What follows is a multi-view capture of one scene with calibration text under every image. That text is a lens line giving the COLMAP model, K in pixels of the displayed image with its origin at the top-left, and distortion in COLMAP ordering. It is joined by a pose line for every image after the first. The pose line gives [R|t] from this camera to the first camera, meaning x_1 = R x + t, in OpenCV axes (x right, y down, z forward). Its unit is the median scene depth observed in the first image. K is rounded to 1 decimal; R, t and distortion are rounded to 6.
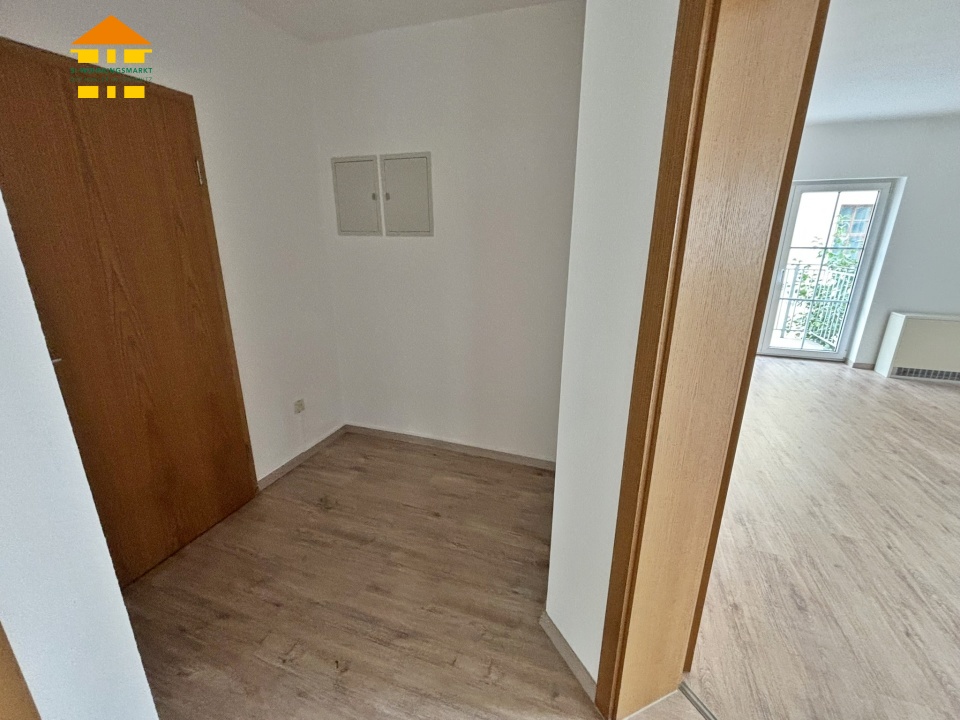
lens RADIAL K [[422.1, 0, 477.1], [0, 422.1, 358.2], [0, 0, 1]] dist [0.013477, -0.000813]
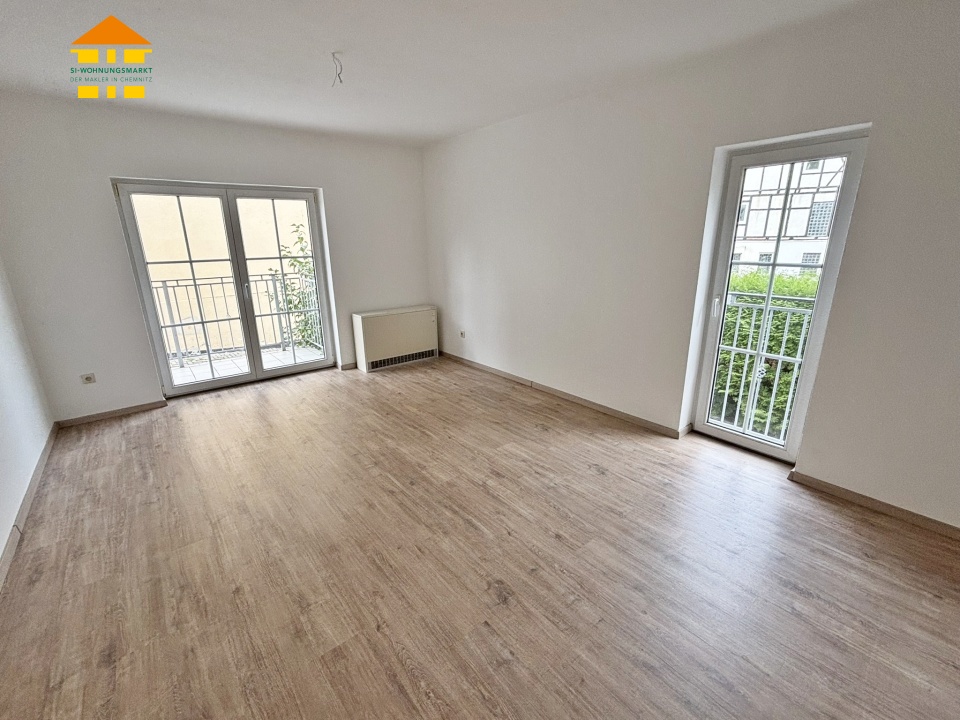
lens RADIAL K [[422.2, 0, 477.6], [0, 422.2, 360.0], [0, 0, 1]] dist [-0.000991, -0.000798]
pose [[0.537593, -0.247264, 0.806136, 0.332404], [0.261950, 0.957708, 0.119067, -0.052885], [-0.801484, 0.147158, 0.579628, 0.191654]]
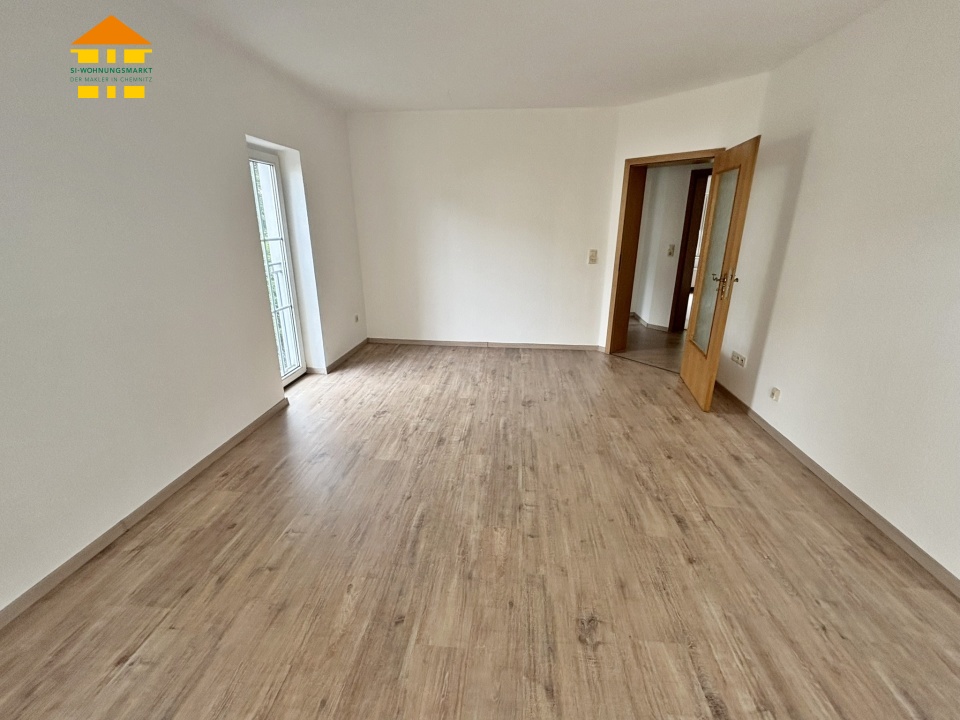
lens RADIAL K [[422.2, 0, 477.6], [0, 422.2, 360.0], [0, 0, 1]] dist [-0.000991, -0.000798]
pose [[-0.973027, 0.065305, -0.221257, 1.037736], [-0.073752, 0.820703, 0.566575, -0.355639], [0.218586, 0.567611, -0.793750, 1.236680]]
